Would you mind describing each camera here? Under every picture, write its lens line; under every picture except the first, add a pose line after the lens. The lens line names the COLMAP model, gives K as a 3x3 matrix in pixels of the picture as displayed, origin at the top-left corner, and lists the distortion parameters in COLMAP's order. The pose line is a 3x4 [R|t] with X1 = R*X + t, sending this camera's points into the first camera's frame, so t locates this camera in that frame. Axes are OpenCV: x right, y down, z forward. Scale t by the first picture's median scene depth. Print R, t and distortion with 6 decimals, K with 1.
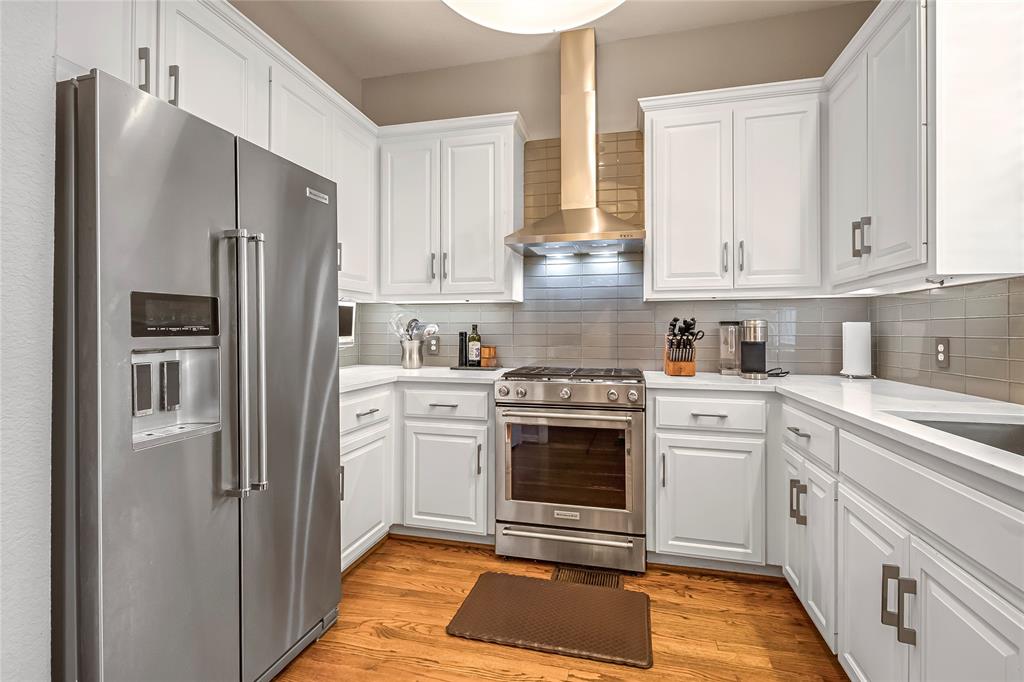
lens RADIAL K [[476.9, 0, 513.3], [0, 476.9, 328.5], [0, 0, 1]] dist [0.009077, -0.000227]
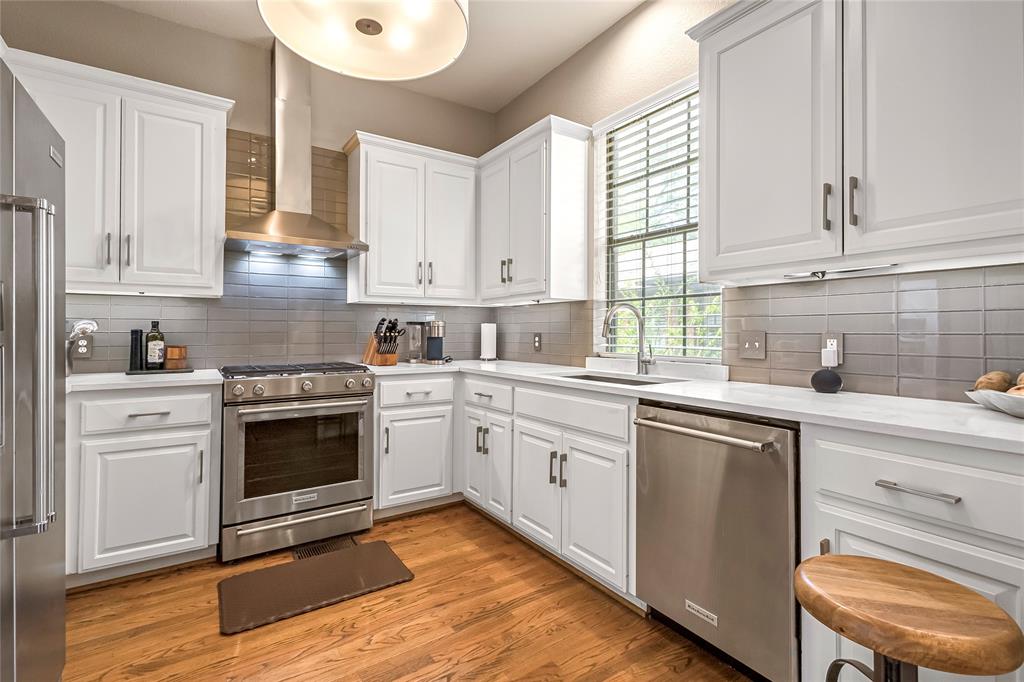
lens RADIAL K [[476.9, 0, 513.3], [0, 476.9, 328.5], [0, 0, 1]] dist [0.009077, -0.000227]
pose [[0.672191, 0.003949, 0.740367, -0.357786], [-0.004090, 0.999990, -0.001620, 0.004718], [-0.740366, -0.001939, 0.672201, -0.074269]]
